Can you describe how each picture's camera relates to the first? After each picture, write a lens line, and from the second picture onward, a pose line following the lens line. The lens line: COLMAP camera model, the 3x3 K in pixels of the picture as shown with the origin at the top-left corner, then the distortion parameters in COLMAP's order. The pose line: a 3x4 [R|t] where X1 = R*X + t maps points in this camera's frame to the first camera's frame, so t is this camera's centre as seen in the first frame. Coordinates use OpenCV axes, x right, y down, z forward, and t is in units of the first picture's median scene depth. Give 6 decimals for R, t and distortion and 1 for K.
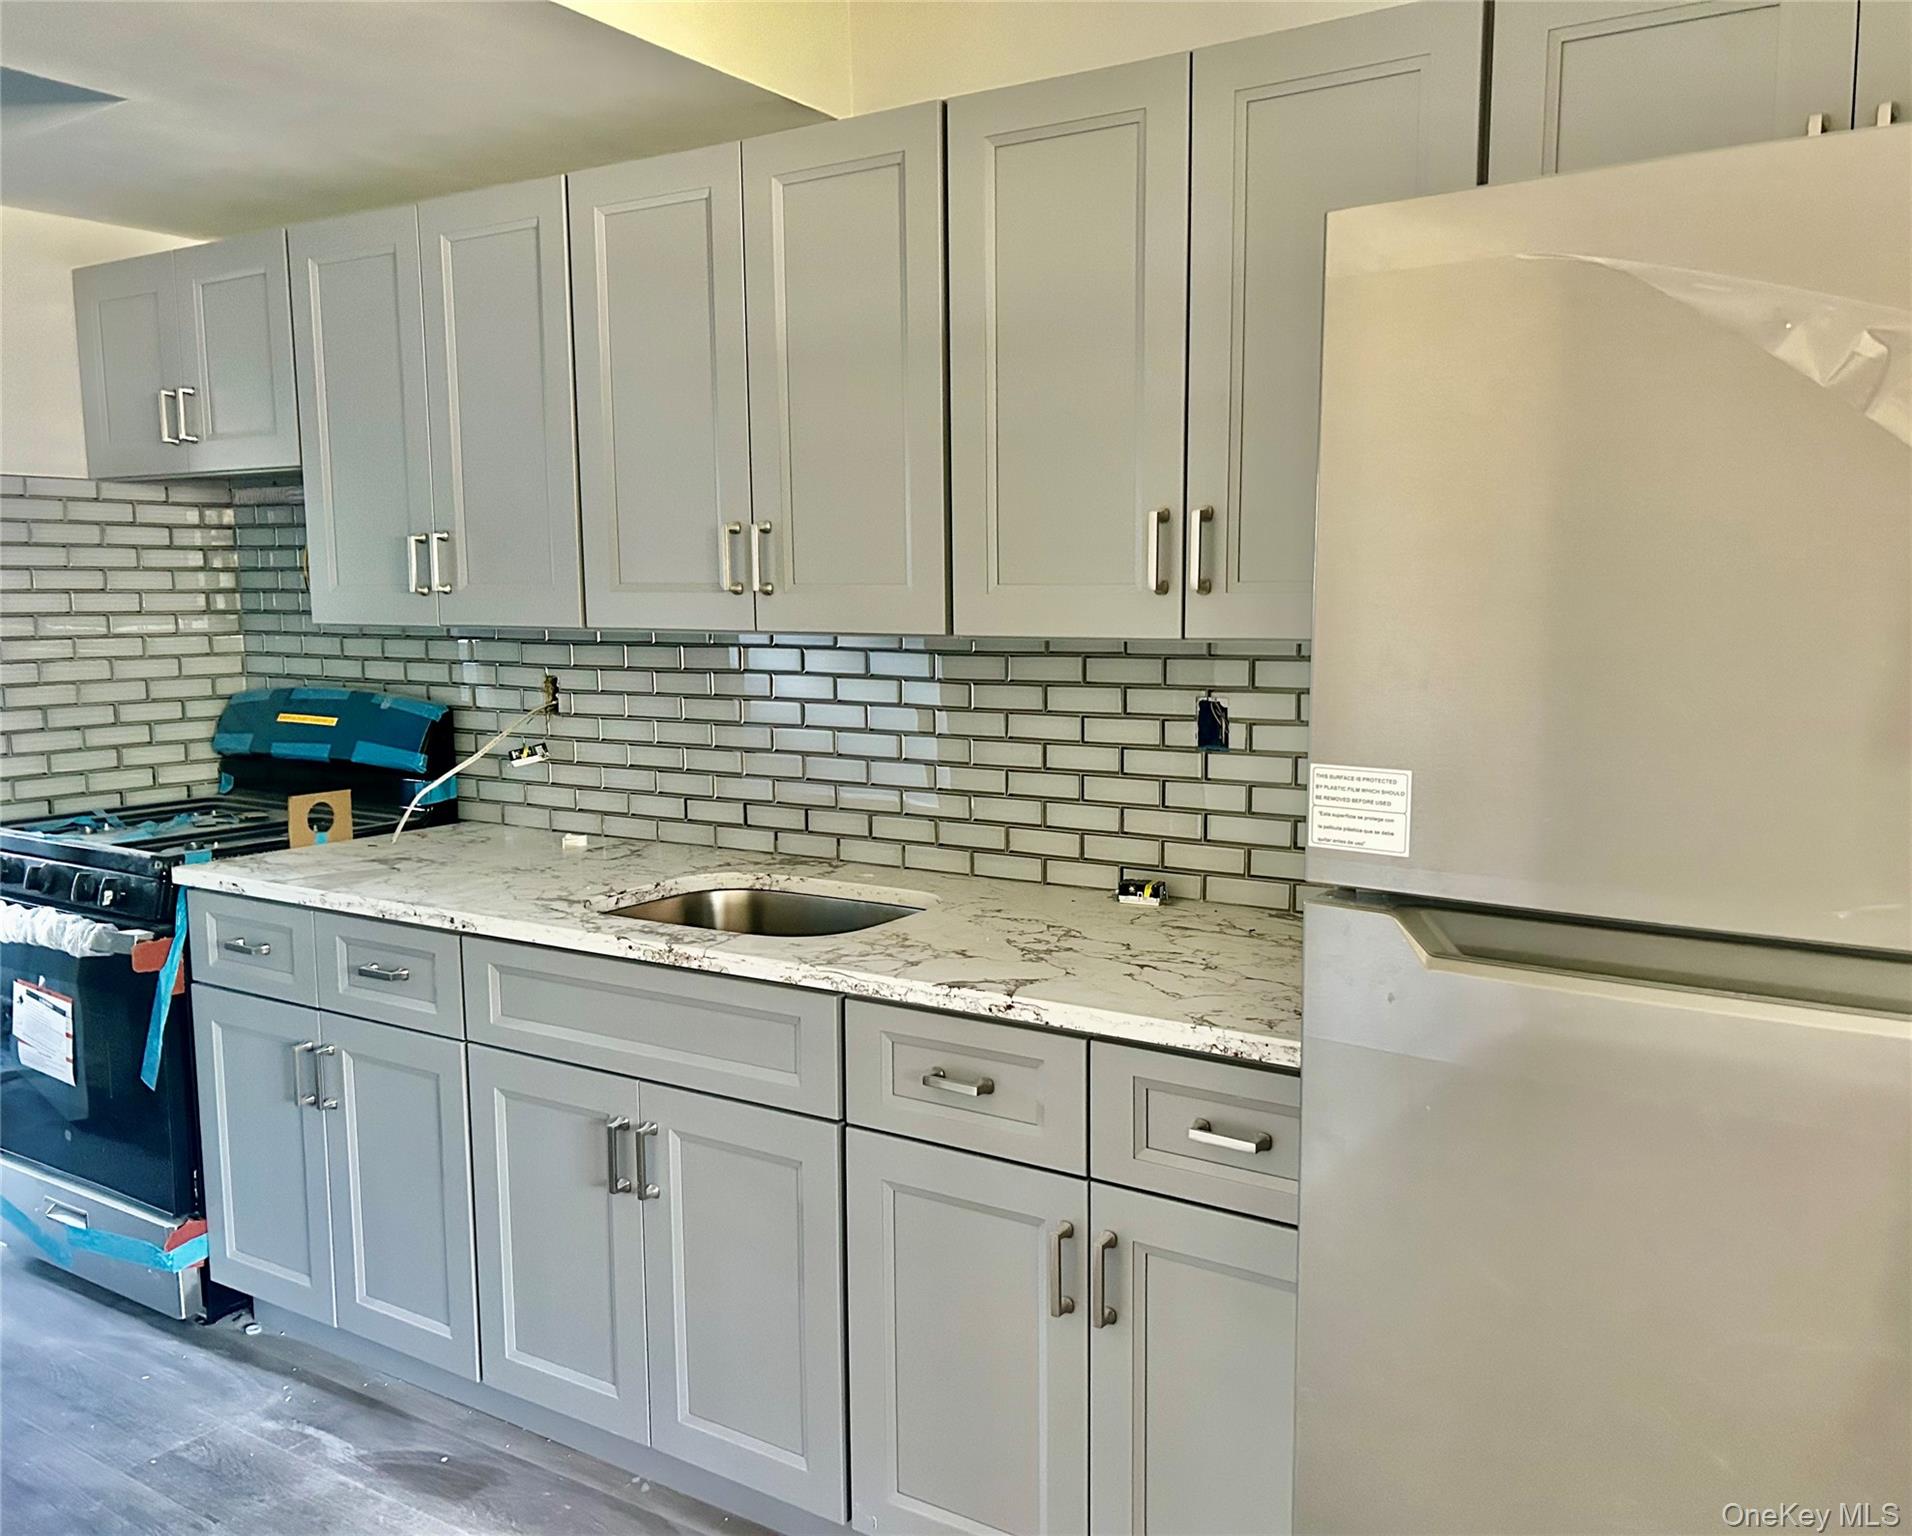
lens RADIAL K [[1554.6, 0, 956.5], [0, 1554.6, 774.2], [0, 0, 1]] dist [0.013474, -0.024089]
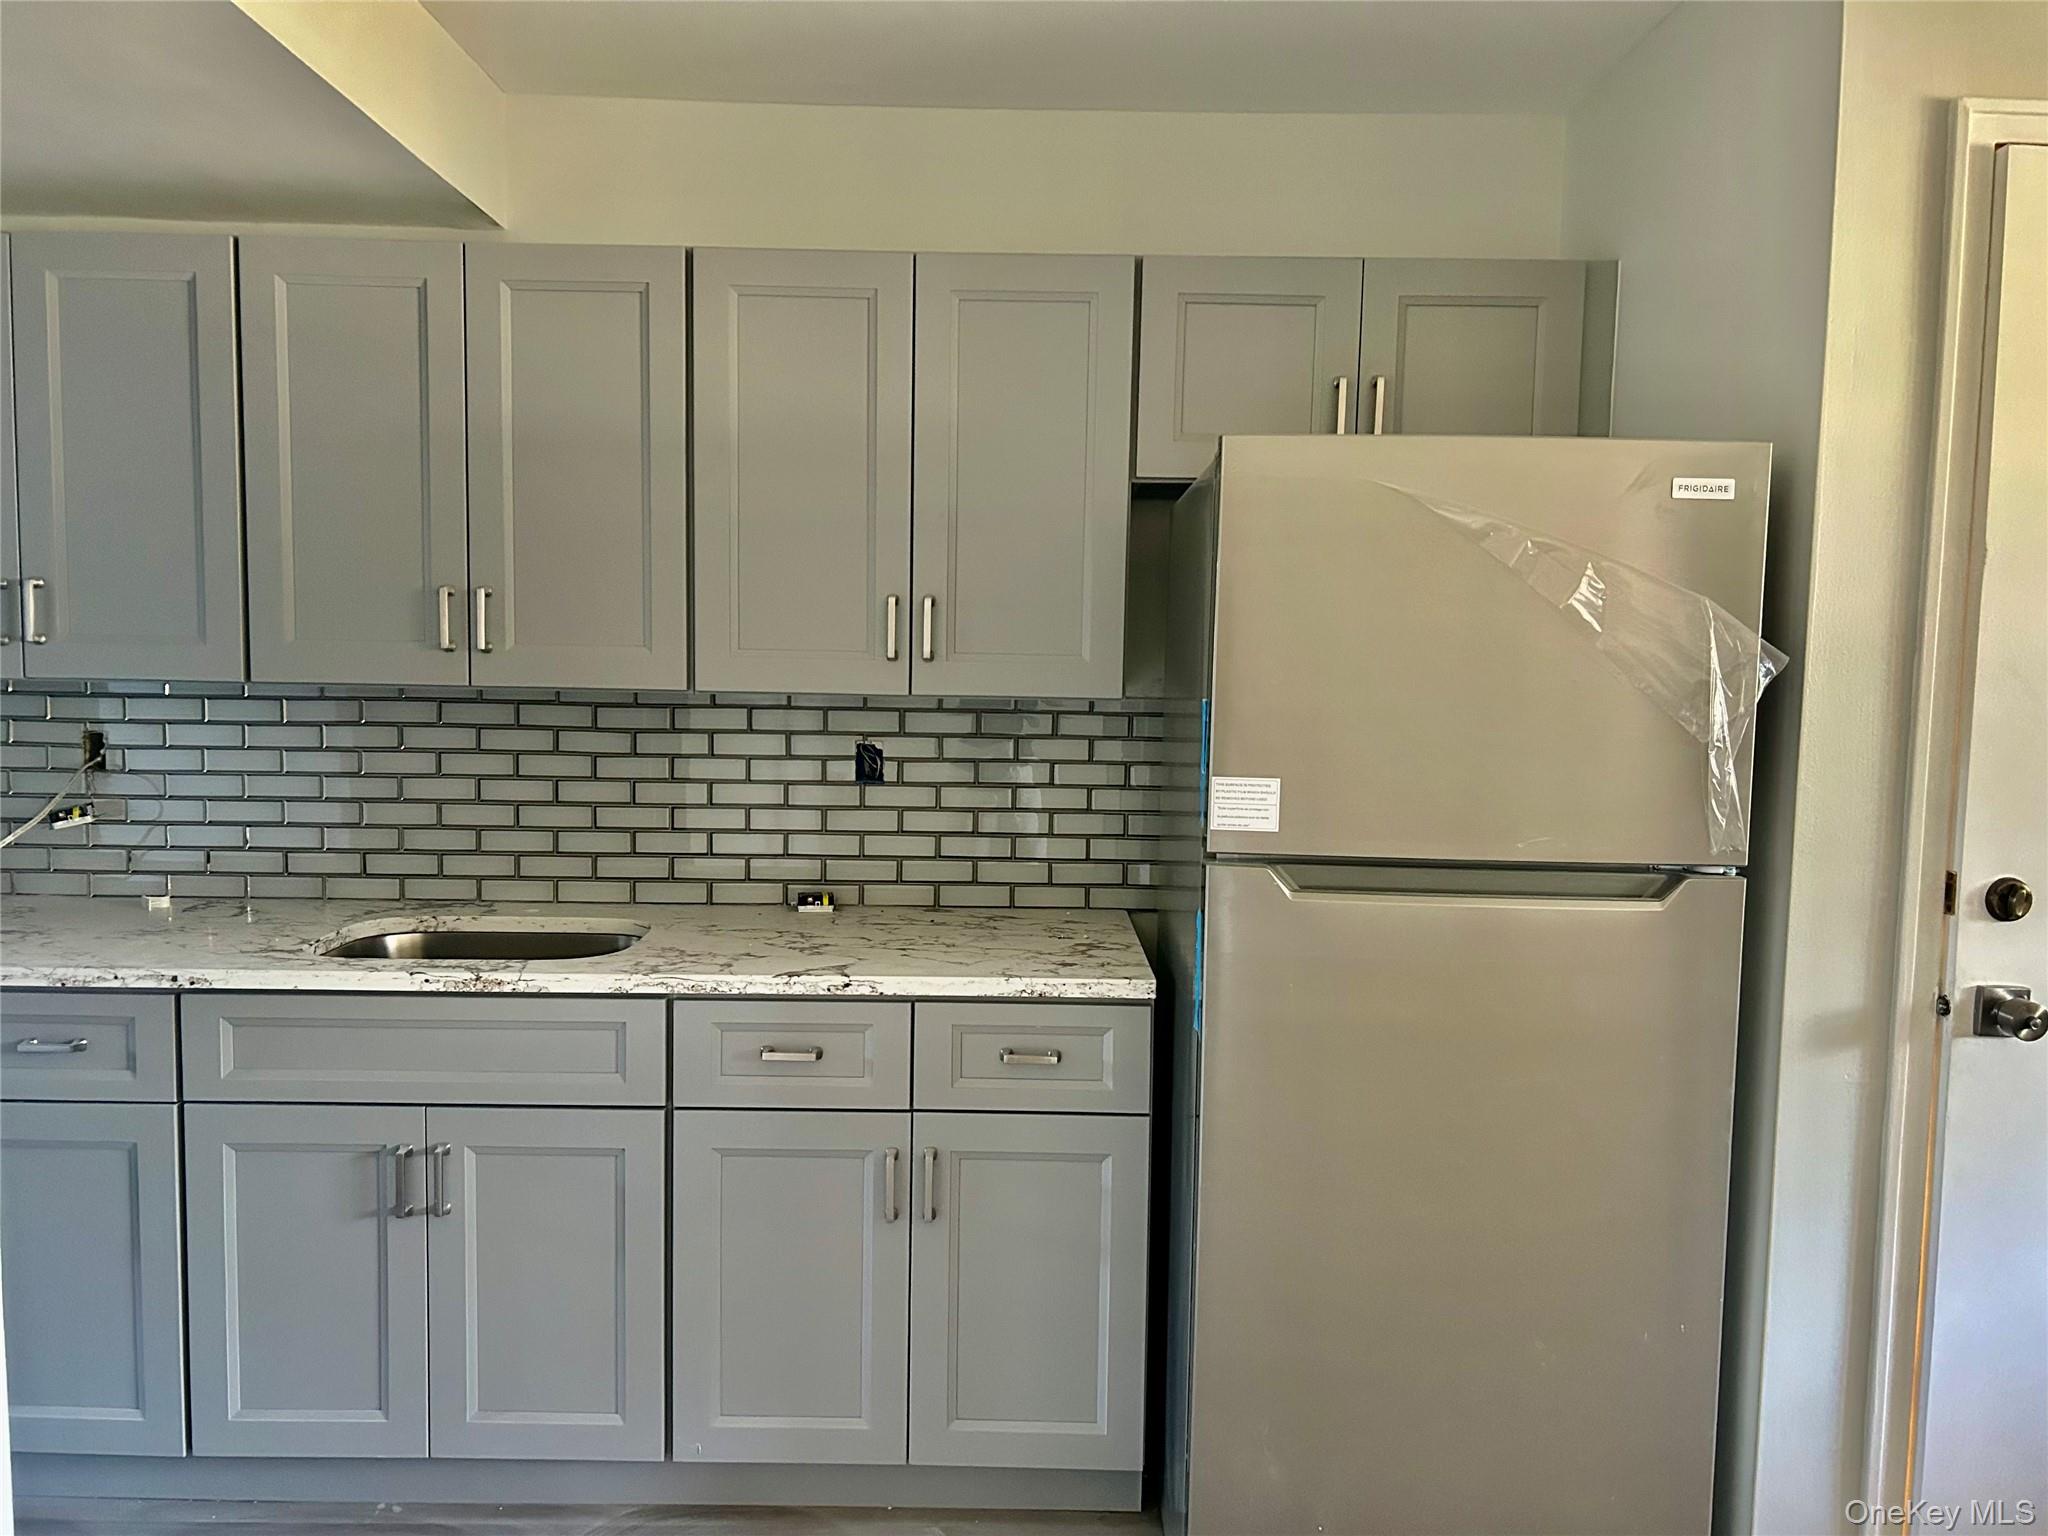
lens RADIAL K [[1545.4, 0, 1024.4], [0, 1545.4, 760.1], [0, 0, 1]] dist [-0.012404, -0.002861]
pose [[0.844459, -0.021154, 0.535202, -0.398012], [0.042572, 0.998709, -0.027698, 0.005728], [-0.533926, 0.046175, 0.844270, -0.116006]]
